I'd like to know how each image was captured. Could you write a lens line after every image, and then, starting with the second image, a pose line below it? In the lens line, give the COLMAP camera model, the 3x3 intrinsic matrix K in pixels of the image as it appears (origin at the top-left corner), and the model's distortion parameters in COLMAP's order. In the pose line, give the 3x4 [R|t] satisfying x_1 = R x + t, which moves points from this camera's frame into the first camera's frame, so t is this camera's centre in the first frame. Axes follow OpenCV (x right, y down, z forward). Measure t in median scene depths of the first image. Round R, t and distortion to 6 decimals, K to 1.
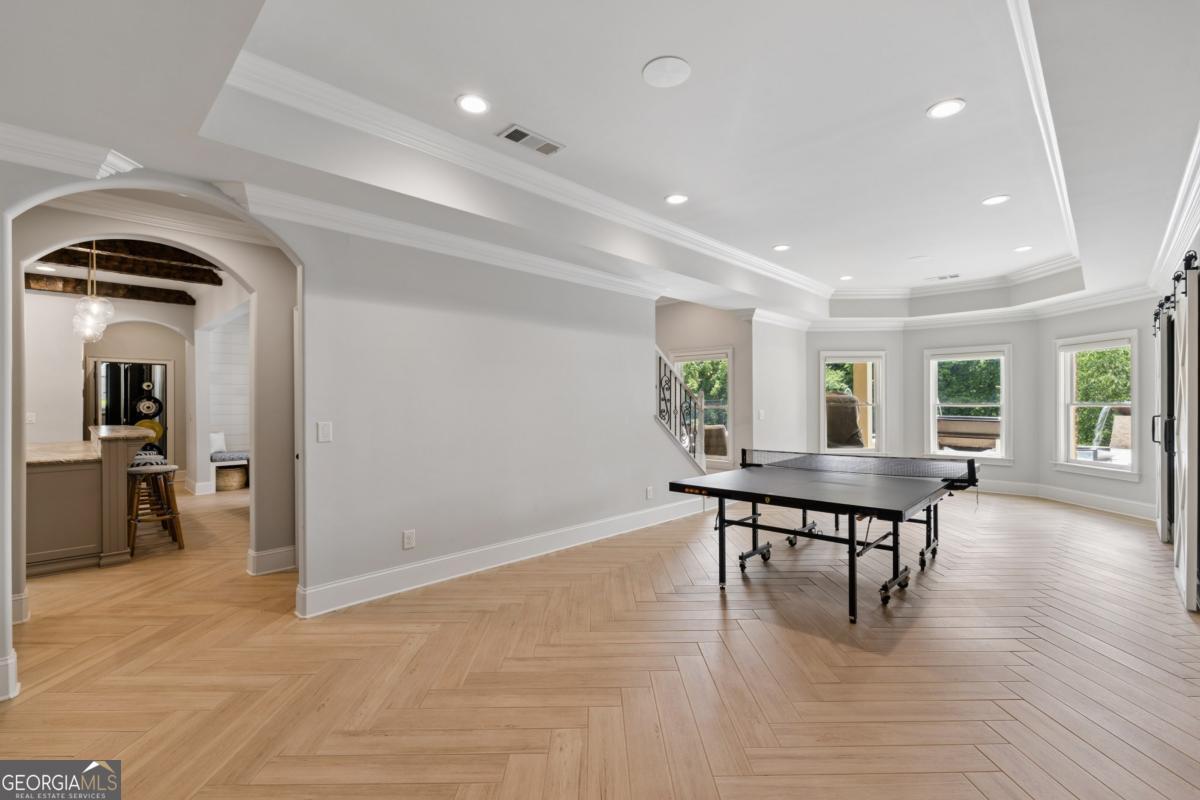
lens RADIAL K [[524.5, 0, 600.7], [0, 524.5, 401.3], [0, 0, 1]] dist [0.001017, -0.000077]
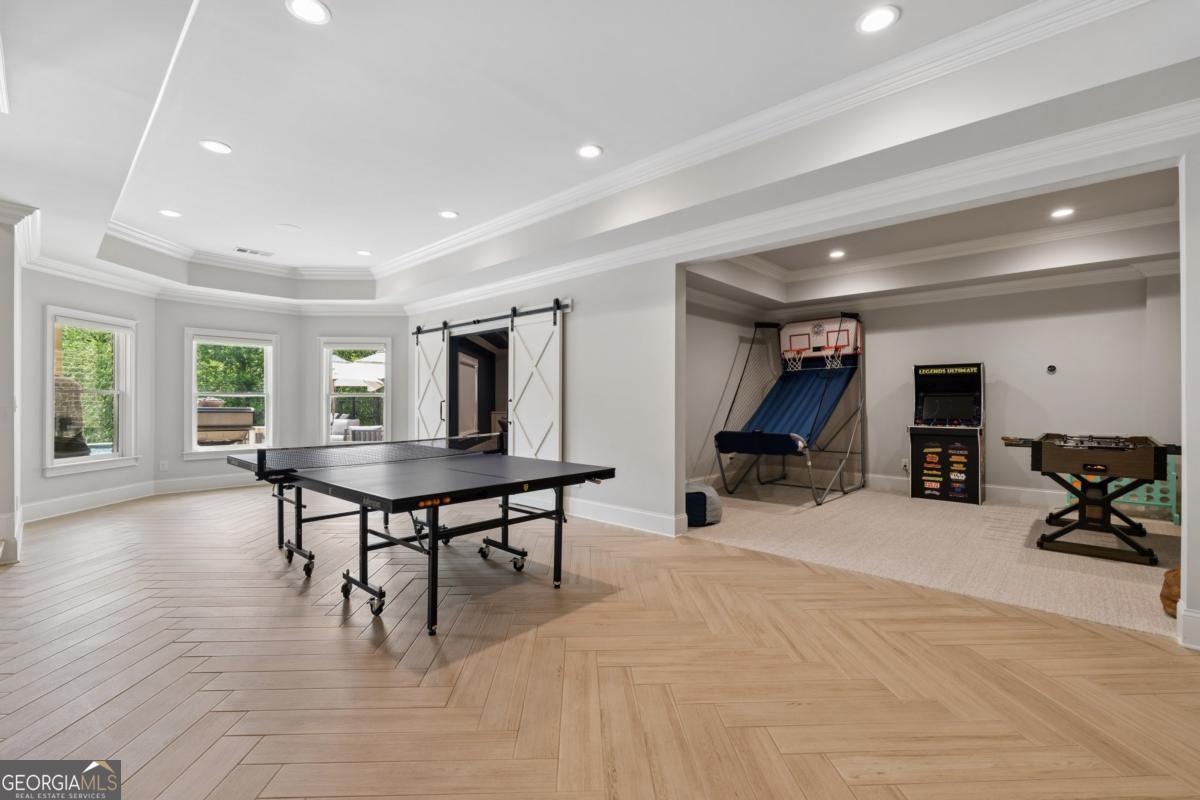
lens RADIAL K [[524.5, 0, 600.1], [0, 524.5, 402.8], [0, 0, 1]] dist [0.001017, -0.000077]
pose [[-0.023629, 0.002837, 0.999717, -0.247500], [-0.002877, 0.999992, -0.002905, 0.023526], [-0.999717, -0.002944, -0.023621, 0.406102]]
